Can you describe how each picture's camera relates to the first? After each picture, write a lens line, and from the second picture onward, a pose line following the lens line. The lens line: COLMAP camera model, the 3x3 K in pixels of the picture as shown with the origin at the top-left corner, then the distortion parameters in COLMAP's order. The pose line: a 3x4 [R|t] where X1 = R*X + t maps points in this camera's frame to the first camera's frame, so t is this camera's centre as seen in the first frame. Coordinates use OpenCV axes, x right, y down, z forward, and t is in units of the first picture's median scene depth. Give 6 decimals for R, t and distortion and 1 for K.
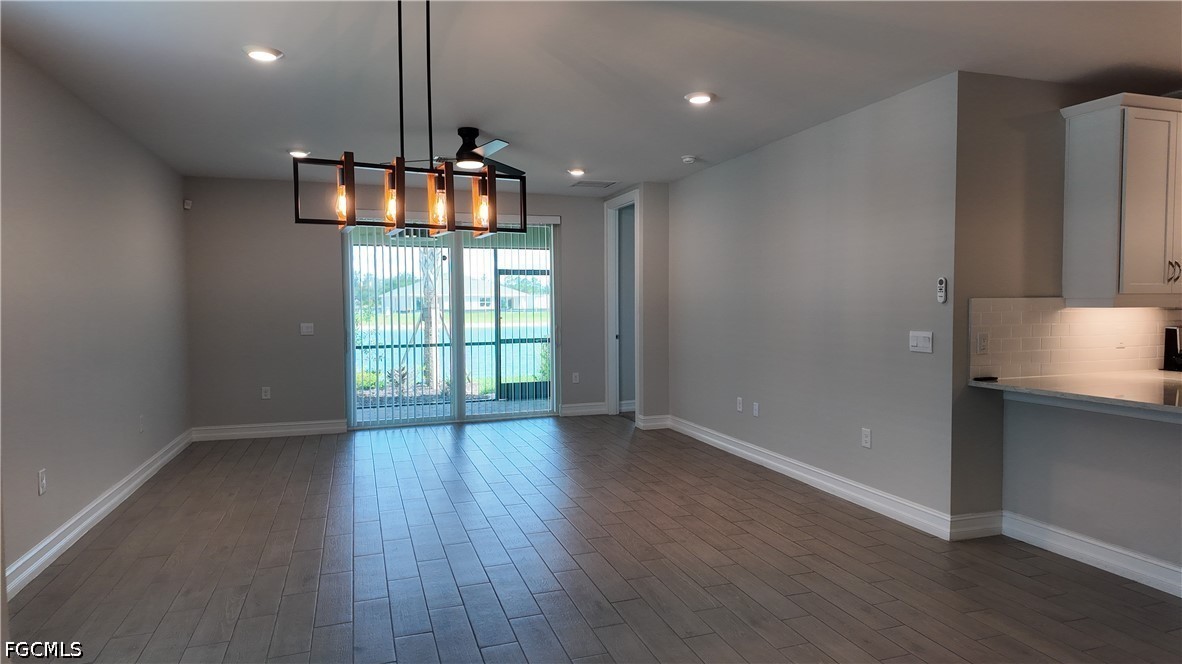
lens RADIAL K [[702.5, 0, 589.1], [0, 702.5, 326.6], [0, 0, 1]] dist [0.094490, -0.000647]
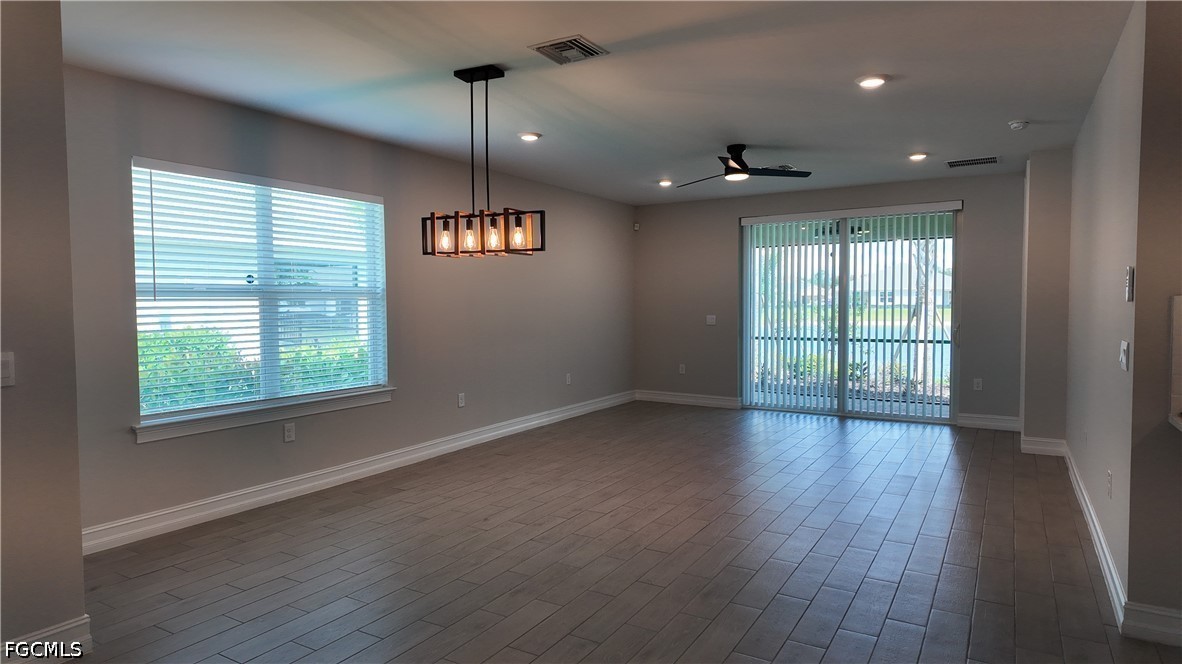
lens RADIAL K [[702.5, 0, 589.1], [0, 702.5, 326.6], [0, 0, 1]] dist [0.094490, -0.000647]
pose [[0.649218, 0.033806, -0.759851, 0.360908], [-0.025139, 0.999420, 0.022986, -0.007419], [0.760187, 0.004178, 0.649691, 0.057034]]
